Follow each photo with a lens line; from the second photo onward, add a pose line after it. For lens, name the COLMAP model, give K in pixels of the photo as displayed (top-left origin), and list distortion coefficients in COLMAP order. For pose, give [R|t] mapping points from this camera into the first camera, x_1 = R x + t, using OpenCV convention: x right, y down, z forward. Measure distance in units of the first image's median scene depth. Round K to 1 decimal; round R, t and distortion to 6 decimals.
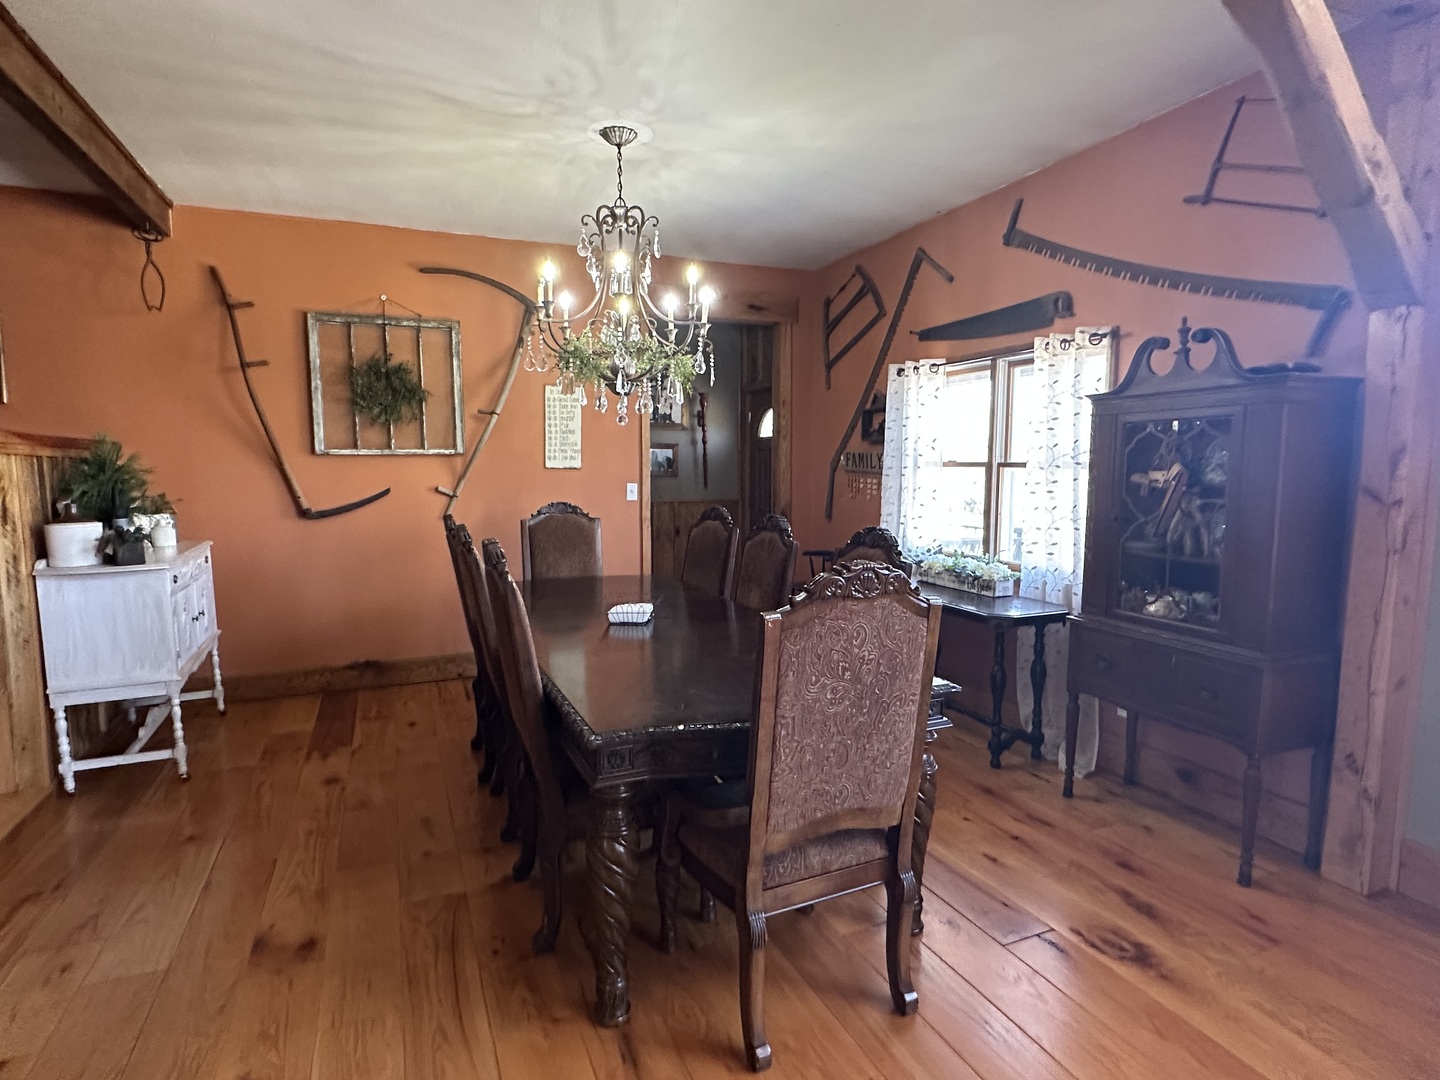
lens RADIAL K [[765.3, 0, 716.4], [0, 765.3, 544.1], [0, 0, 1]] dist [-0.005288, -0.002547]
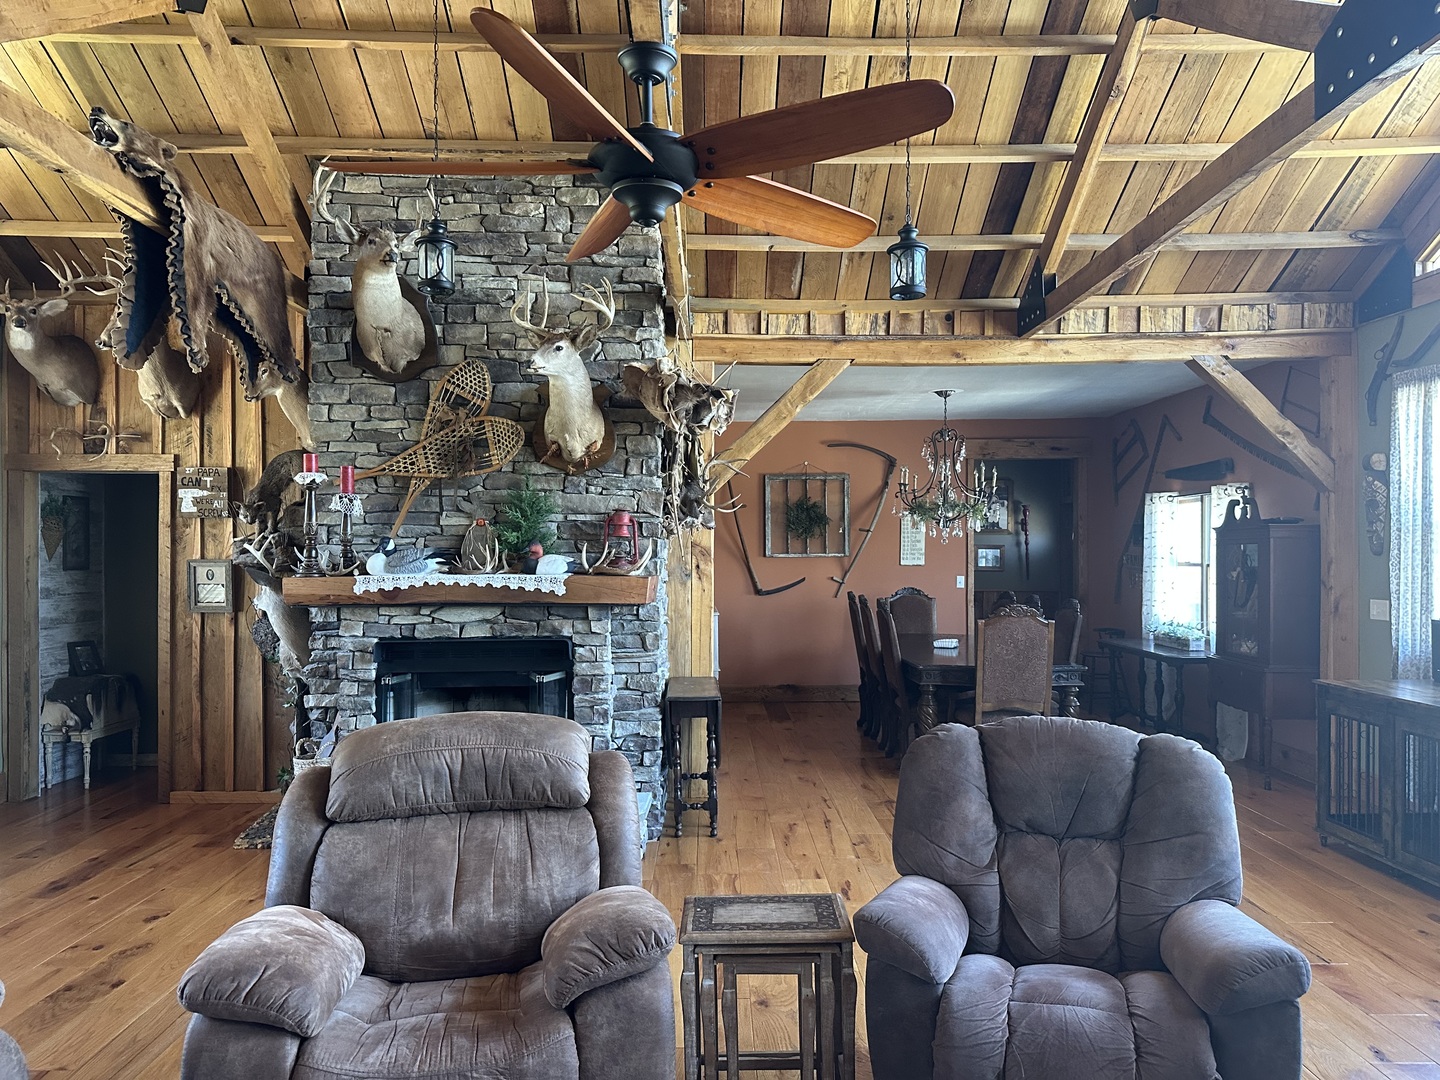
lens RADIAL K [[1009.2, 0, 715.2], [0, 1009.2, 549.3], [0, 0, 1]] dist [0.055091, 0.000103]
pose [[0.923812, -0.002280, -0.382839, 0.220802], [-0.038317, 0.994411, -0.098383, 0.086735], [0.380924, 0.105557, 0.918561, -1.064331]]
